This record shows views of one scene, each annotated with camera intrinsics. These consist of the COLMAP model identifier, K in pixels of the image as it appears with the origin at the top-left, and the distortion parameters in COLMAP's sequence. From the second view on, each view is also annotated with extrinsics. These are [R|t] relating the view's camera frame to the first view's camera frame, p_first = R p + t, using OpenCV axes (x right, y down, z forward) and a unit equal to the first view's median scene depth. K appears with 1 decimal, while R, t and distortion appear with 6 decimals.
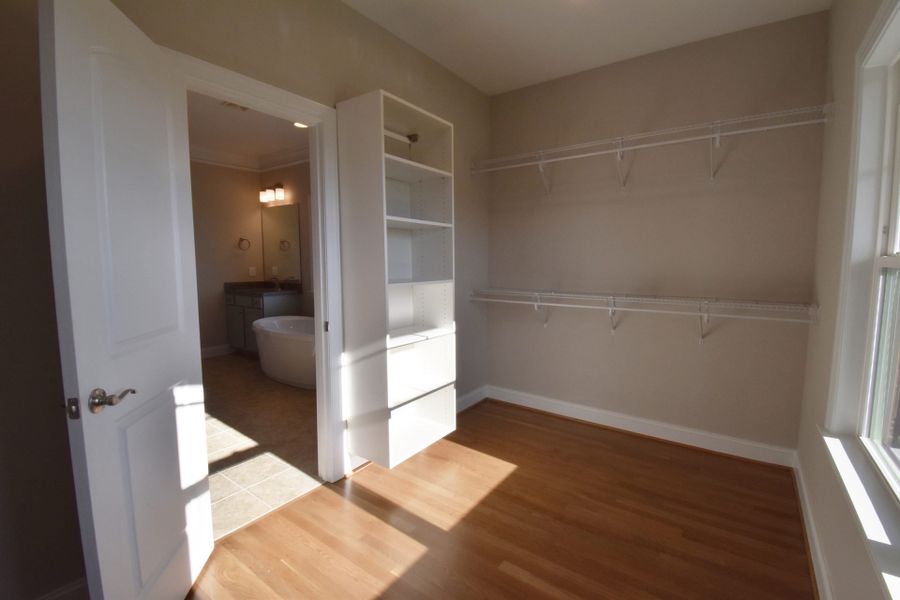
lens RADIAL K [[405.8, 0, 448.2], [0, 405.8, 297.8], [0, 0, 1]] dist [-0.005155, -0.003122]
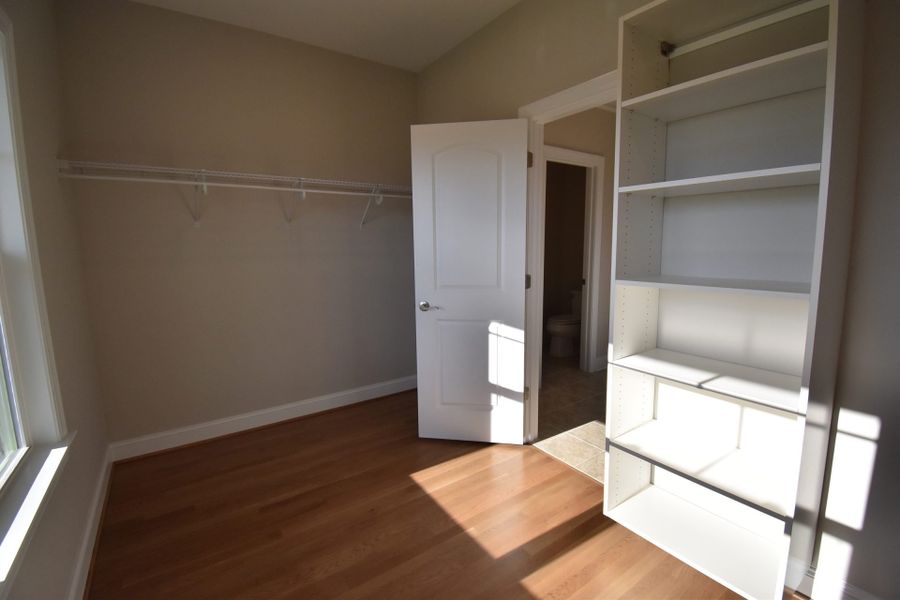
lens RADIAL K [[405.8, 0, 449.2], [0, 405.8, 301.5], [0, 0, 1]] dist [-0.005155, -0.003122]
pose [[-0.328774, 0.140596, -0.933885, 0.693724], [-0.075863, 0.981729, 0.174506, -0.105906], [0.941357, 0.128221, -0.312101, 0.988149]]
